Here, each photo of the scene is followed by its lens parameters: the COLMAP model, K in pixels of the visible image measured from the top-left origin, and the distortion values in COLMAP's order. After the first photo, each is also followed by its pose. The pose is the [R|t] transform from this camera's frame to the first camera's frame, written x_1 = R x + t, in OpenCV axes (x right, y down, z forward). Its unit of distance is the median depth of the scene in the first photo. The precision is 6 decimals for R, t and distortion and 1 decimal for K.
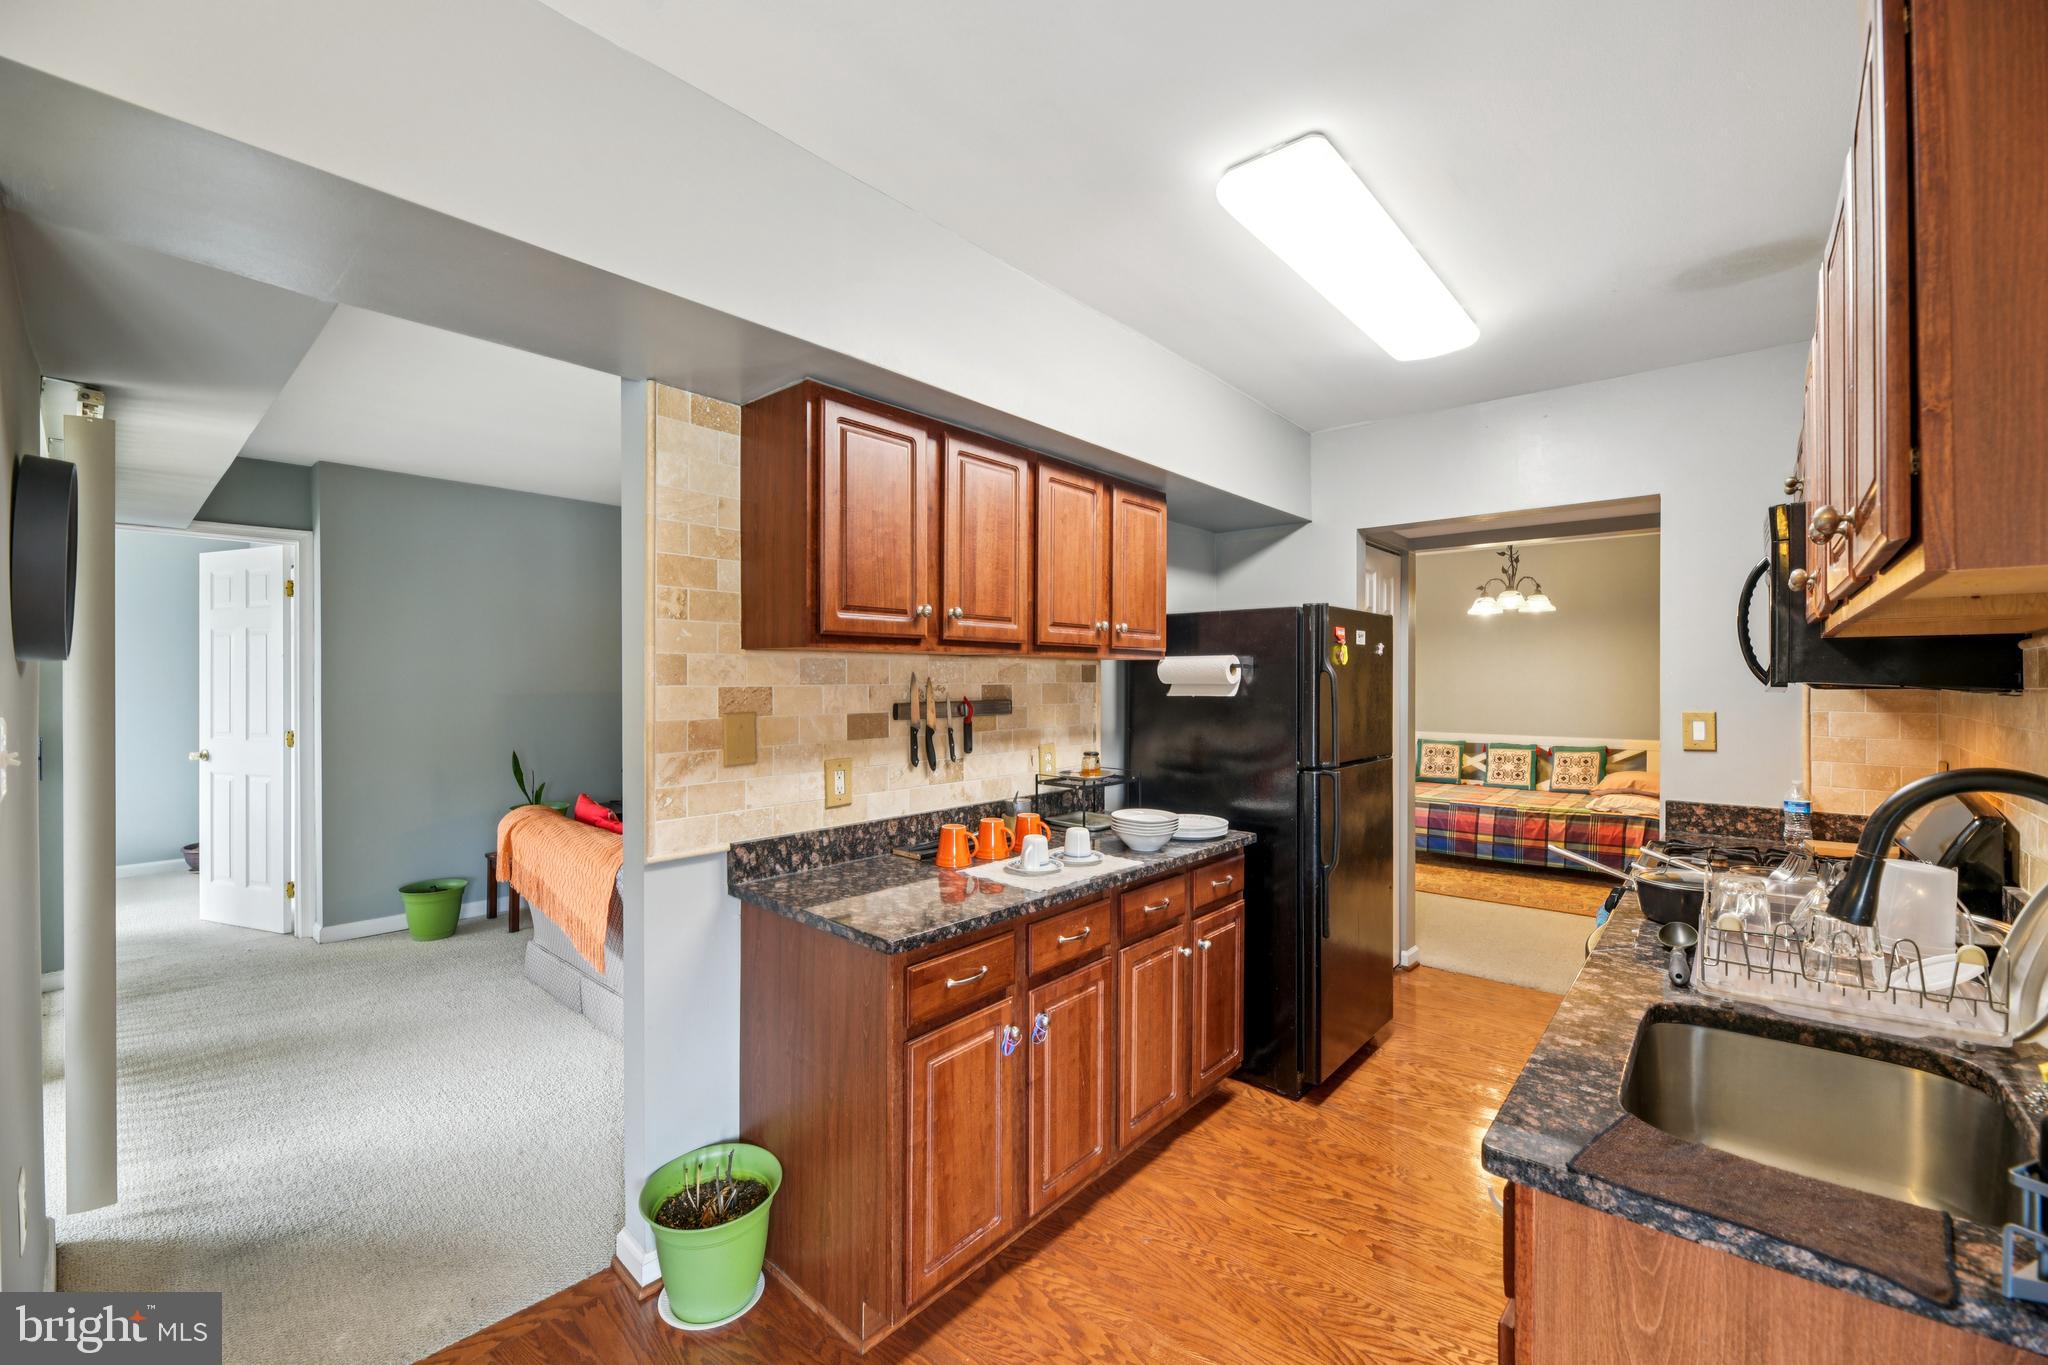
lens RADIAL K [[826.3, 0, 1032.2], [0, 826.3, 674.8], [0, 0, 1]] dist [0.000371, -0.003031]
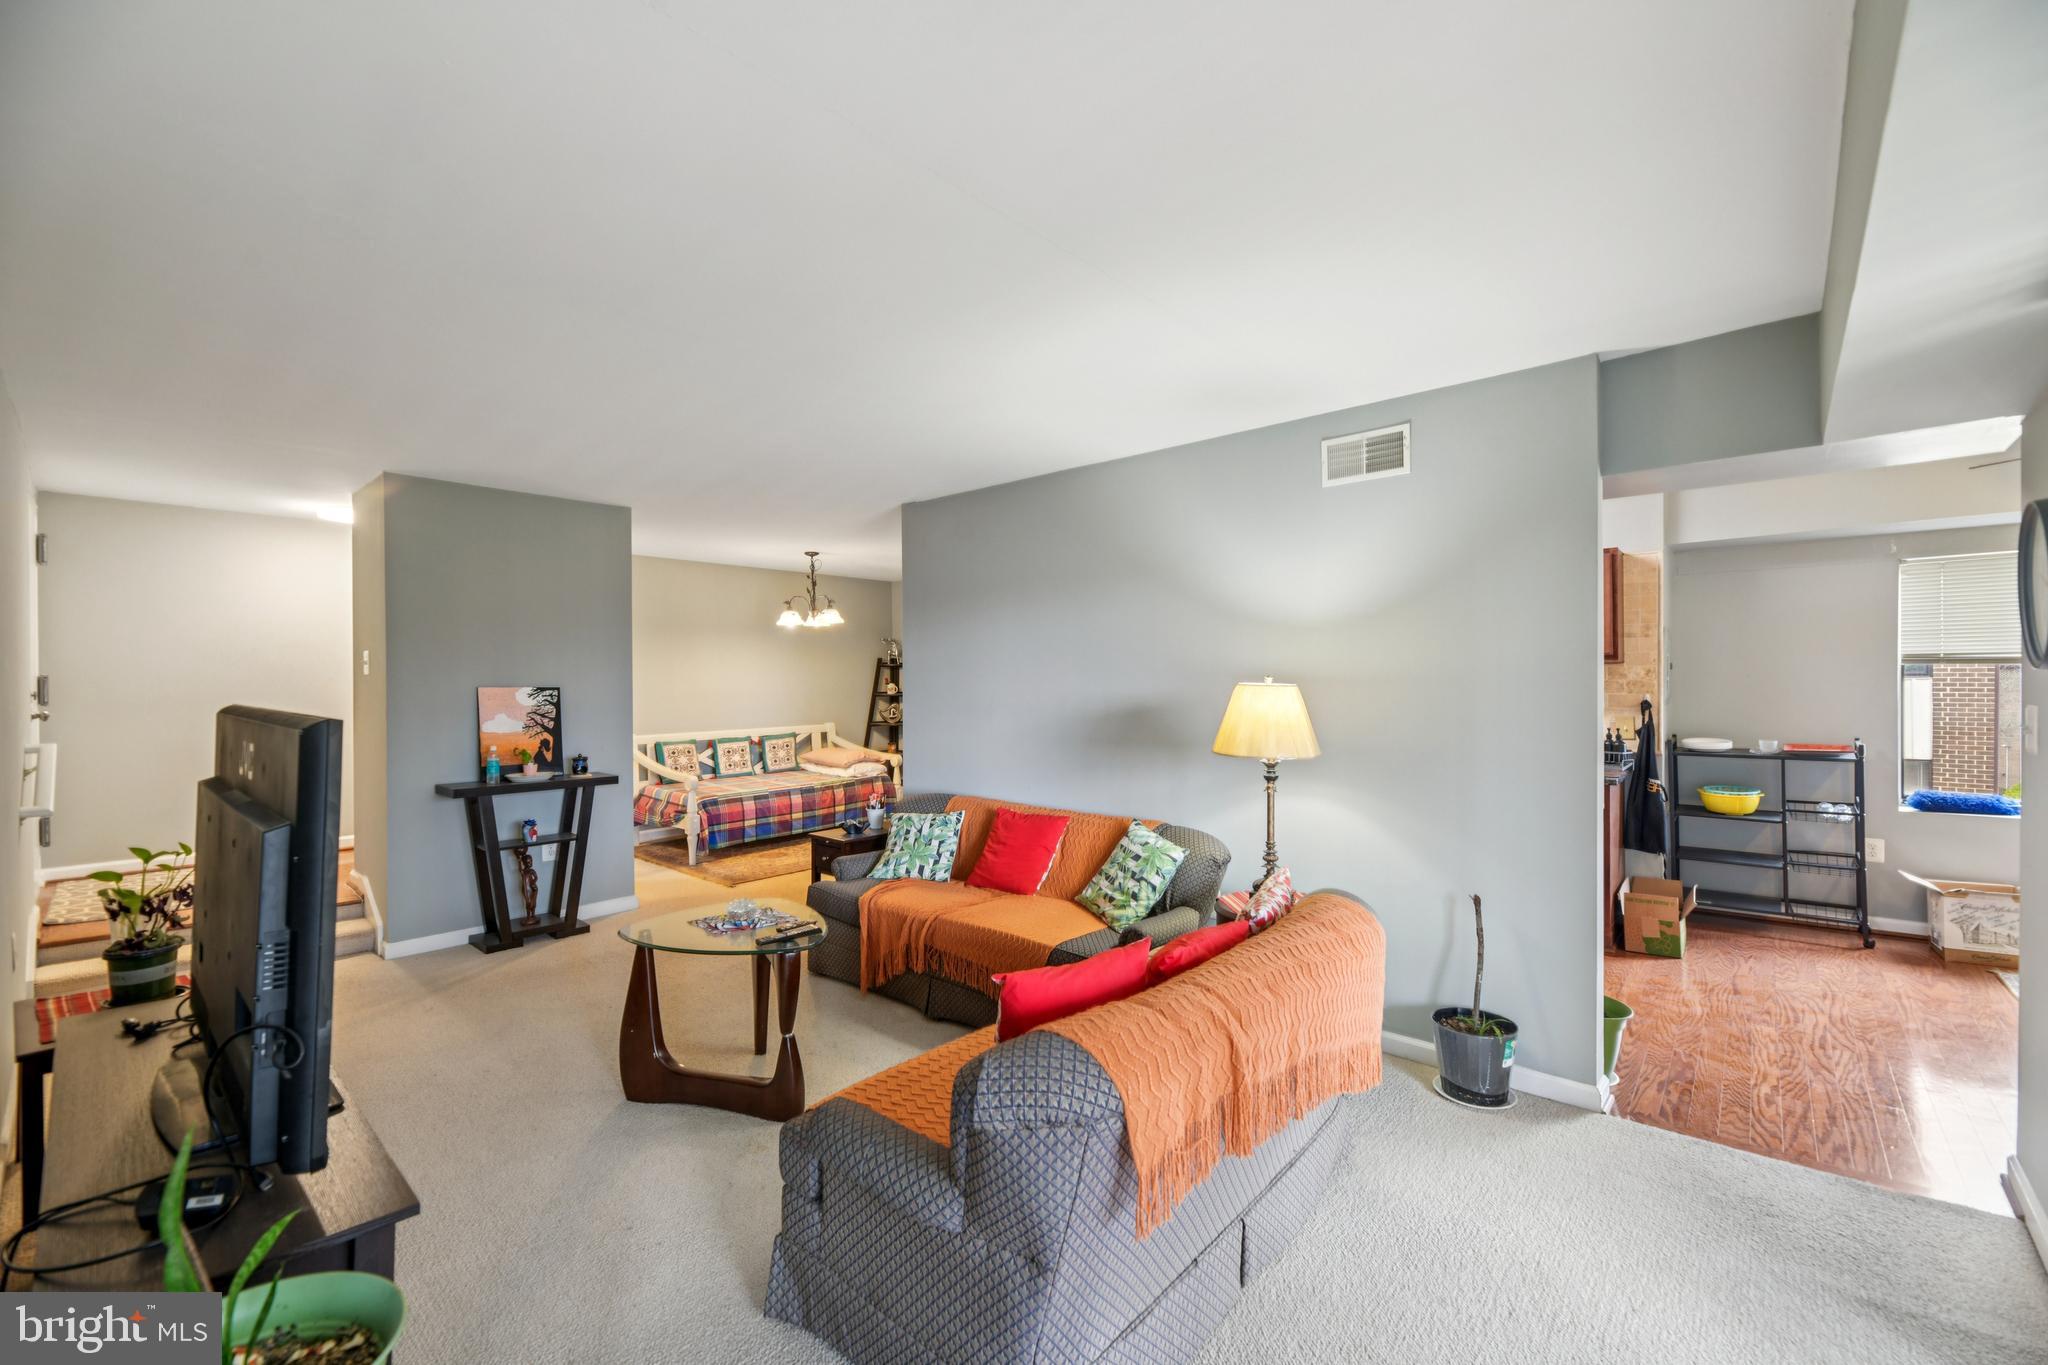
lens RADIAL K [[837.3, 0, 1031.6], [0, 837.3, 672.2], [0, 0, 1]] dist [-0.001239, -0.004114]
pose [[0.011508, 0.001409, 0.999933, -1.327471], [0.001820, 0.999997, -0.001430, -0.009300], [-0.999932, 0.001836, 0.011505, 1.347468]]
